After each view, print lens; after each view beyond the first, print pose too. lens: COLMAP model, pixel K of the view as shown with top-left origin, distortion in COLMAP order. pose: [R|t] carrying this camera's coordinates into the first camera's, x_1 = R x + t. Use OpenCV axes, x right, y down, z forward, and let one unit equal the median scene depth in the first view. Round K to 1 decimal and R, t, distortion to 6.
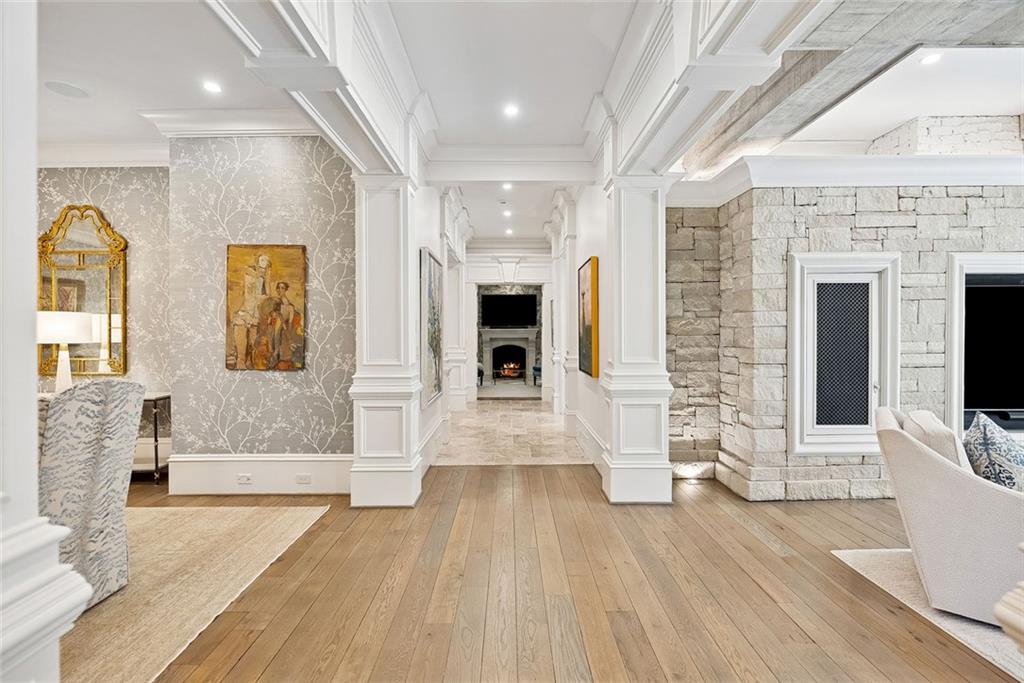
lens RADIAL K [[469.2, 0, 516.4], [0, 469.2, 335.8], [0, 0, 1]] dist [-0.007268, 0.002054]
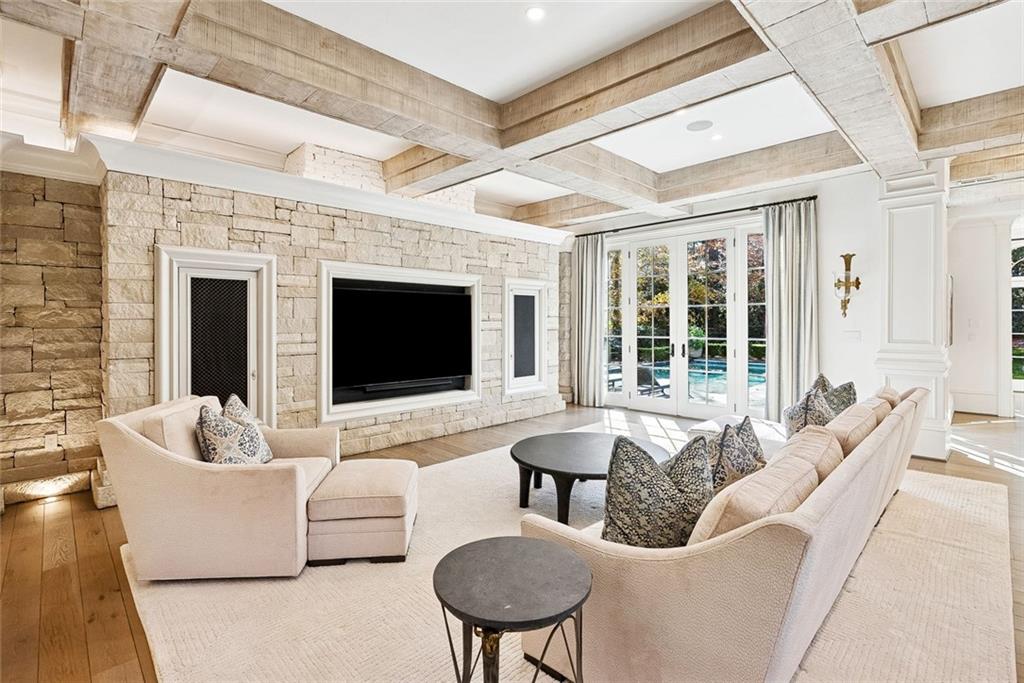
lens RADIAL K [[469.2, 0, 508.0], [0, 469.2, 321.8], [0, 0, 1]] dist [-0.007268, 0.002054]
pose [[0.721361, 0.005279, 0.692539, 0.435909], [0.001075, 0.999961, -0.008742, -0.005346], [-0.692559, 0.007050, 0.721327, -0.217890]]
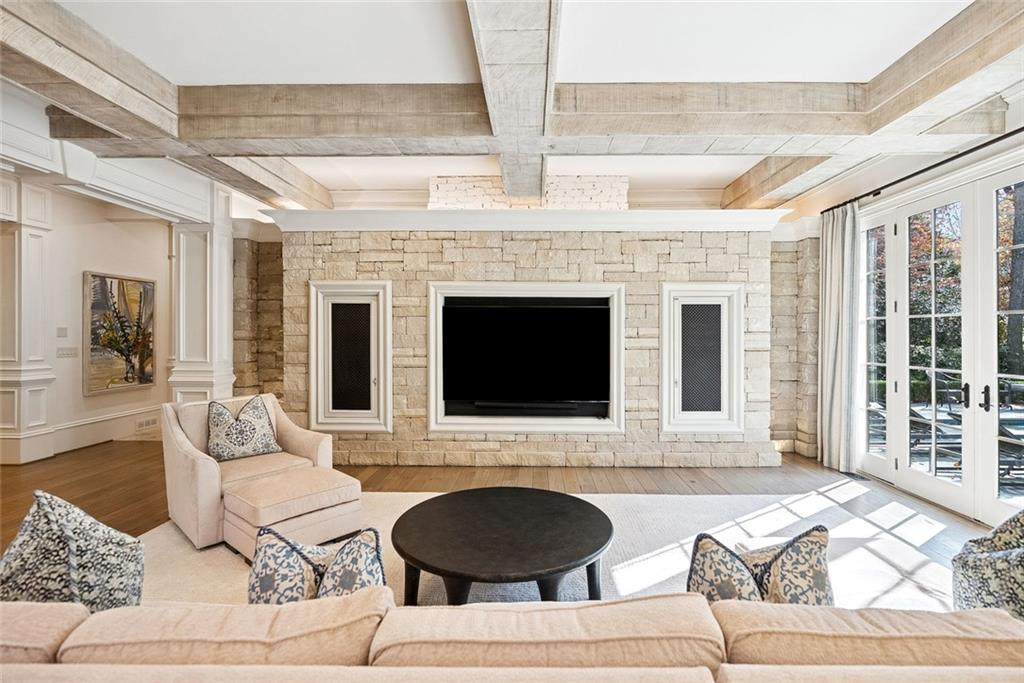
lens RADIAL K [[469.2, 0, 527.9], [0, 469.2, 333.9], [0, 0, 1]] dist [-0.007268, 0.002054]
pose [[0.999892, 0.010175, -0.010621, 1.221038], [-0.010220, 0.999939, -0.004189, -0.025091], [0.010578, 0.004298, 0.999935, -0.331090]]
